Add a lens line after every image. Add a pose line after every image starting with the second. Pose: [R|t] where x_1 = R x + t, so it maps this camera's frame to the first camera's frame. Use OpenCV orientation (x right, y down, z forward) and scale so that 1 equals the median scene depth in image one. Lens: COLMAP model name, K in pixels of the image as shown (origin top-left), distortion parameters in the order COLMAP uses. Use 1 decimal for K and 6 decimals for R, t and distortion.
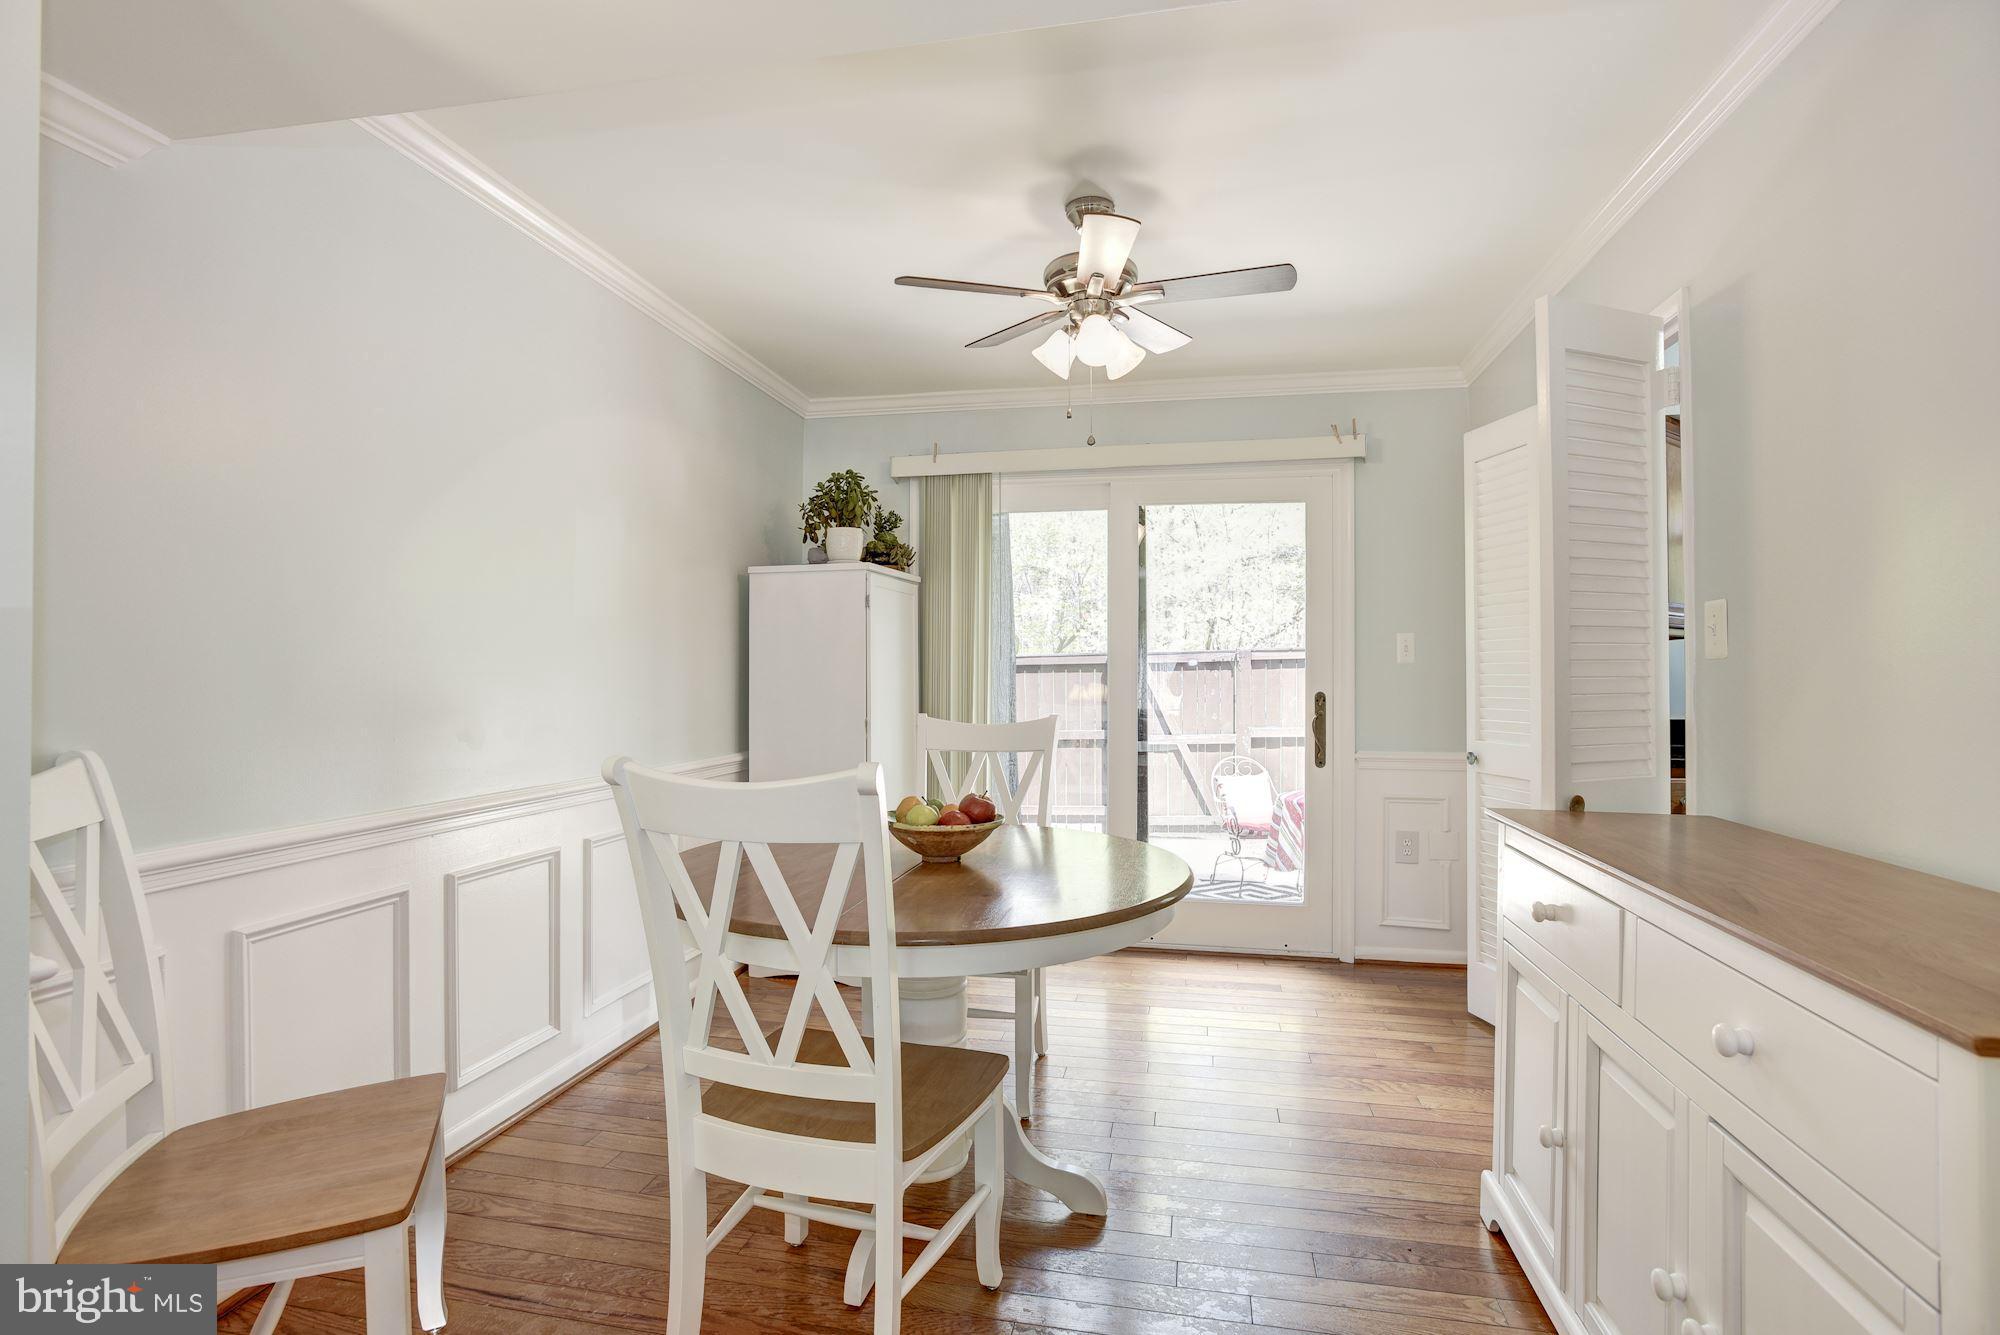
lens RADIAL K [[962.1, 0, 1003.1], [0, 962.1, 680.5], [0, 0, 1]] dist [0.000573, 0.000591]
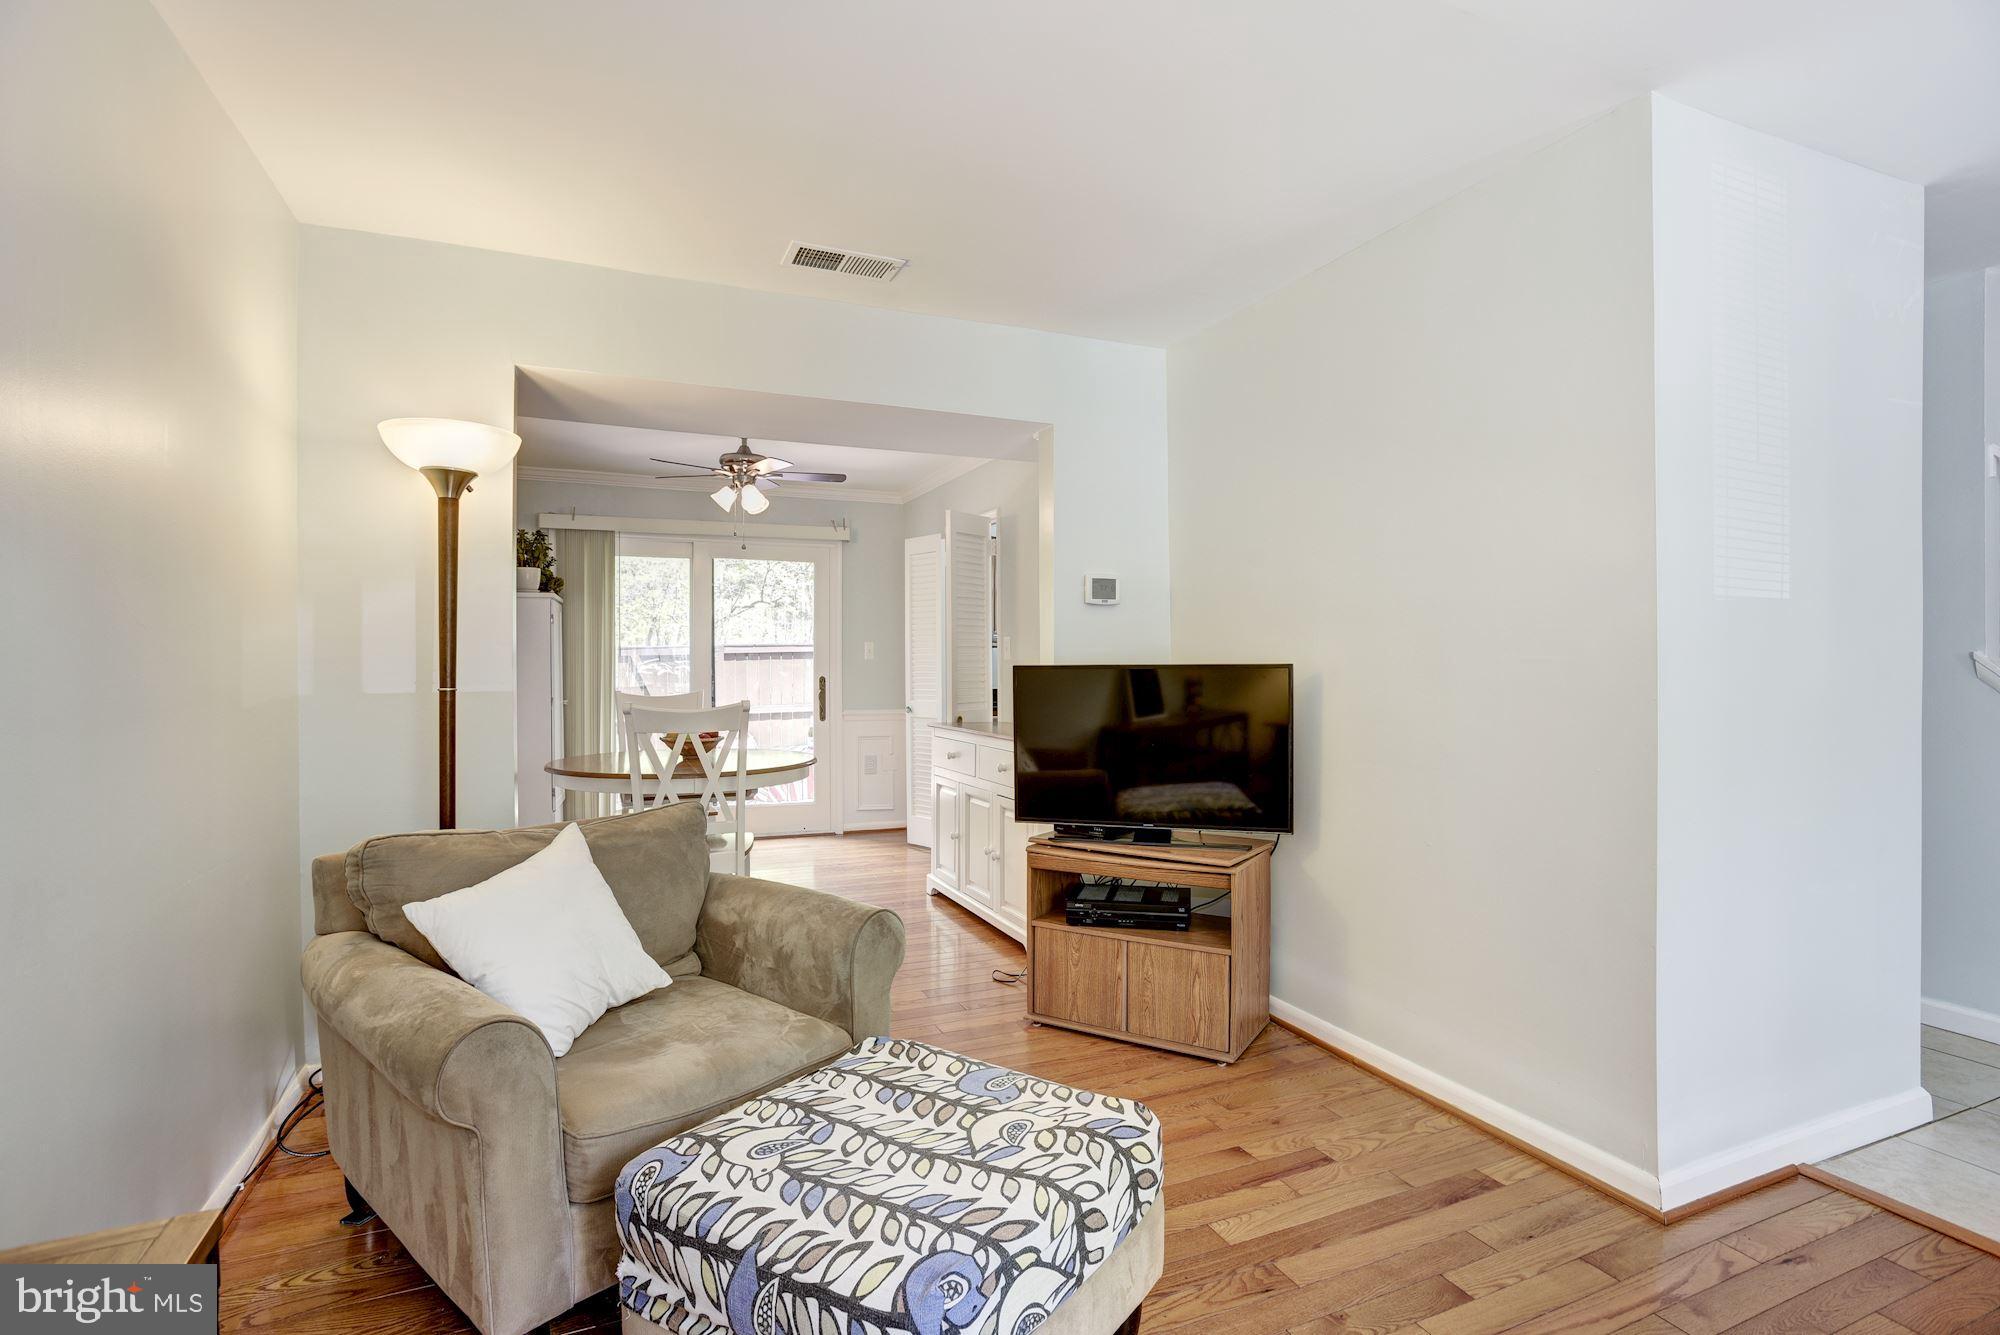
lens RADIAL K [[951.3, 0, 1000.0], [0, 951.3, 667.5], [0, 0, 1]] dist [-0.060138, 0.029610]
pose [[0.821163, -0.003271, 0.570684, -0.385207], [0.004273, 0.999991, -0.000417, -0.002241], [-0.570677, 0.002781, 0.821170, -0.576150]]
